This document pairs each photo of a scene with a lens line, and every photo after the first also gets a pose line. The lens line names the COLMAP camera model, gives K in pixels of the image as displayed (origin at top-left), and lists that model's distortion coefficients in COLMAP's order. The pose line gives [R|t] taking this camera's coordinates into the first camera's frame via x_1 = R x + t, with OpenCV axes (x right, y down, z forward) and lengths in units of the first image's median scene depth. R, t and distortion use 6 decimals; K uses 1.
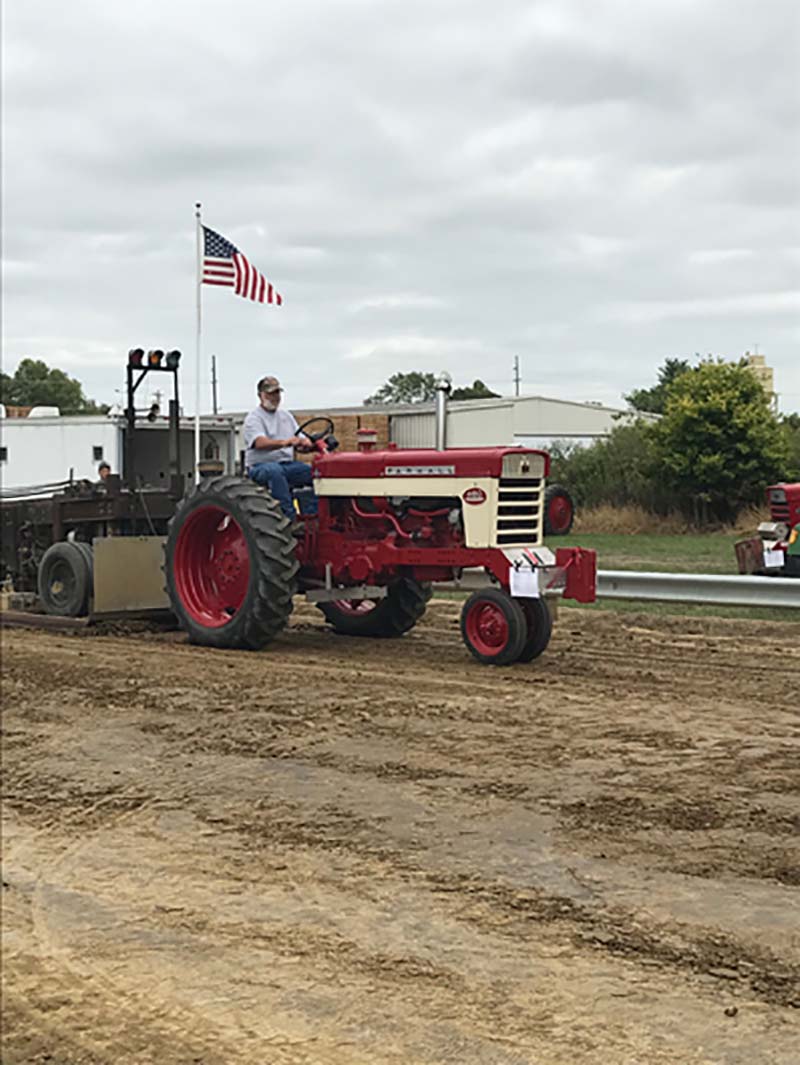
lens RADIAL K [[1796.8, 0, 396.7], [0, 1796.8, 531.4], [0, 0, 1]] dist [0.155685, 0.000000]
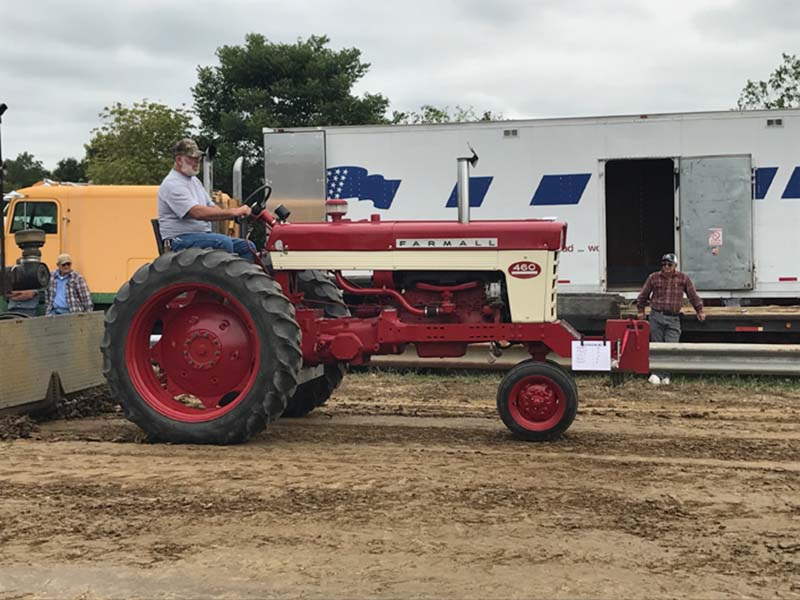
lens RADIAL K [[1349.7, 0, 400.8], [0, 1349.7, 298.3], [0, 0, 1]] dist [0.155685, 0.000000]
pose [[0.829519, -0.015554, 0.558261, -0.416226], [0.015187, 0.999871, 0.005291, -0.008760], [-0.558271, 0.004090, 0.829648, 0.422295]]
